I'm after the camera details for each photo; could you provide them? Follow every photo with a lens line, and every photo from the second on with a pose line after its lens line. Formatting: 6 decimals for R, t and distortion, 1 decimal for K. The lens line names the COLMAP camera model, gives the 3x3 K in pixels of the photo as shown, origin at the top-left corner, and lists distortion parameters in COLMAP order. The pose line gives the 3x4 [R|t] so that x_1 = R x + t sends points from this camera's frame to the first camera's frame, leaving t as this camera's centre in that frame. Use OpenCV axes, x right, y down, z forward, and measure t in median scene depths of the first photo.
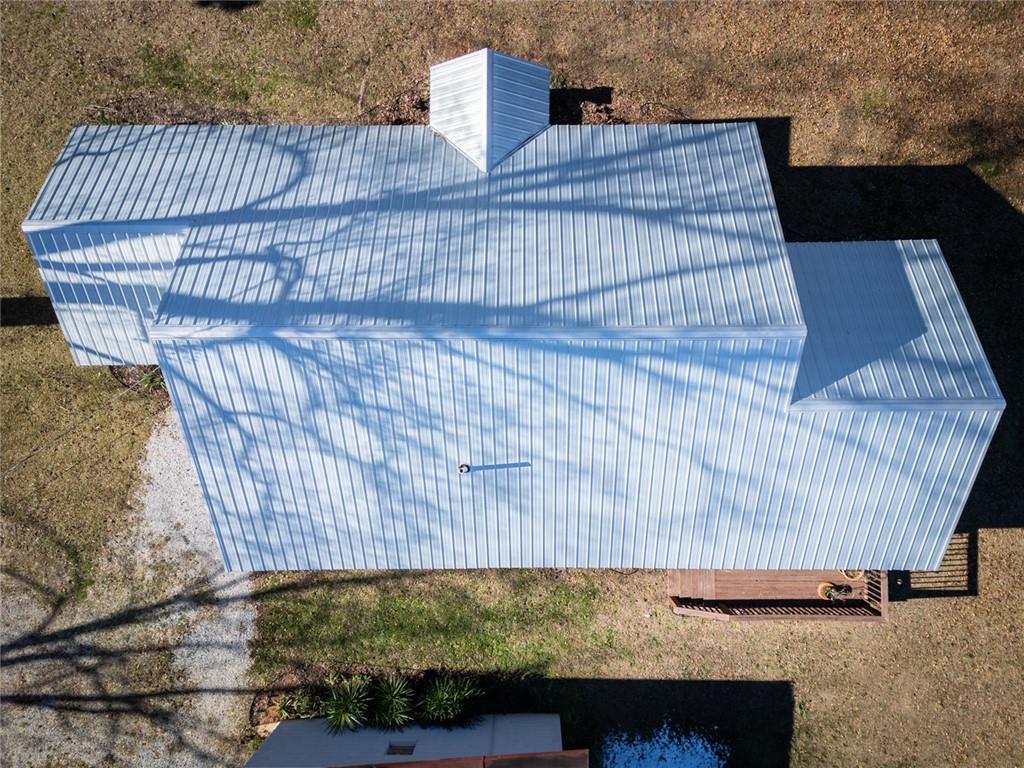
lens RADIAL K [[726.0, 0, 512.0], [0, 726.0, 384.0], [0, 0, 1]] dist [0.062334, -0.064169]
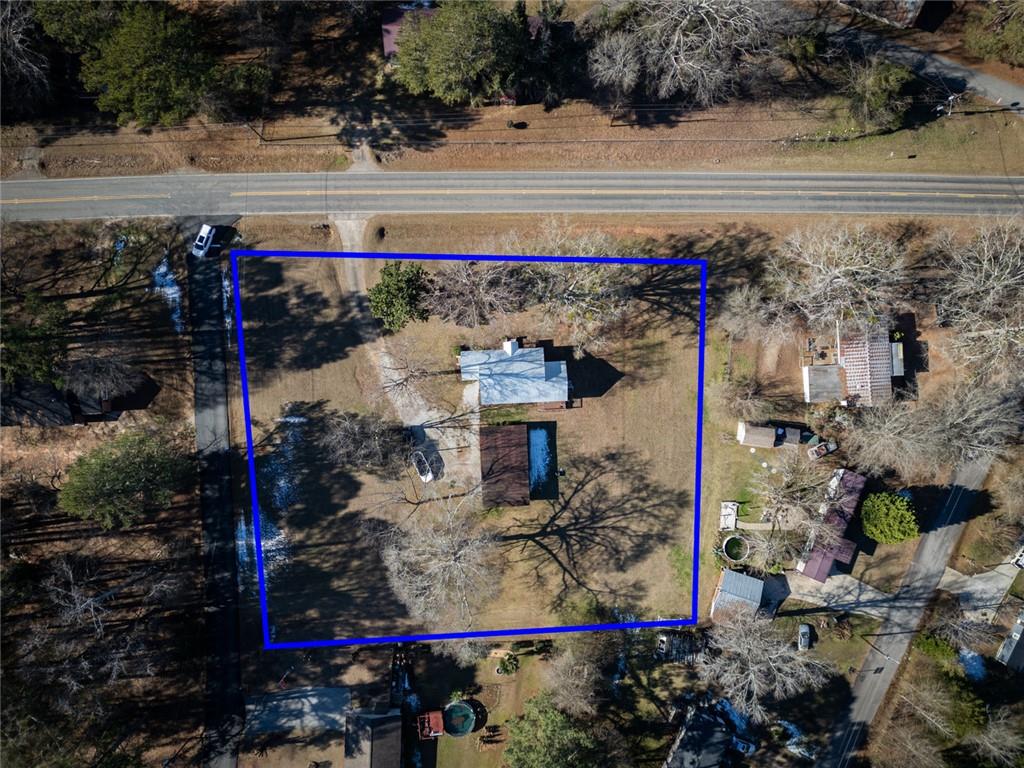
lens RADIAL K [[726.0, 0, 512.0], [0, 726.0, 384.0], [0, 0, 1]] dist [0.062334, -0.064169]
pose [[0.999122, -0.041084, 0.008194, -0.105387], [0.040696, 0.998251, 0.042873, -0.323477], [-0.009941, -0.042501, 0.999047, -7.316796]]
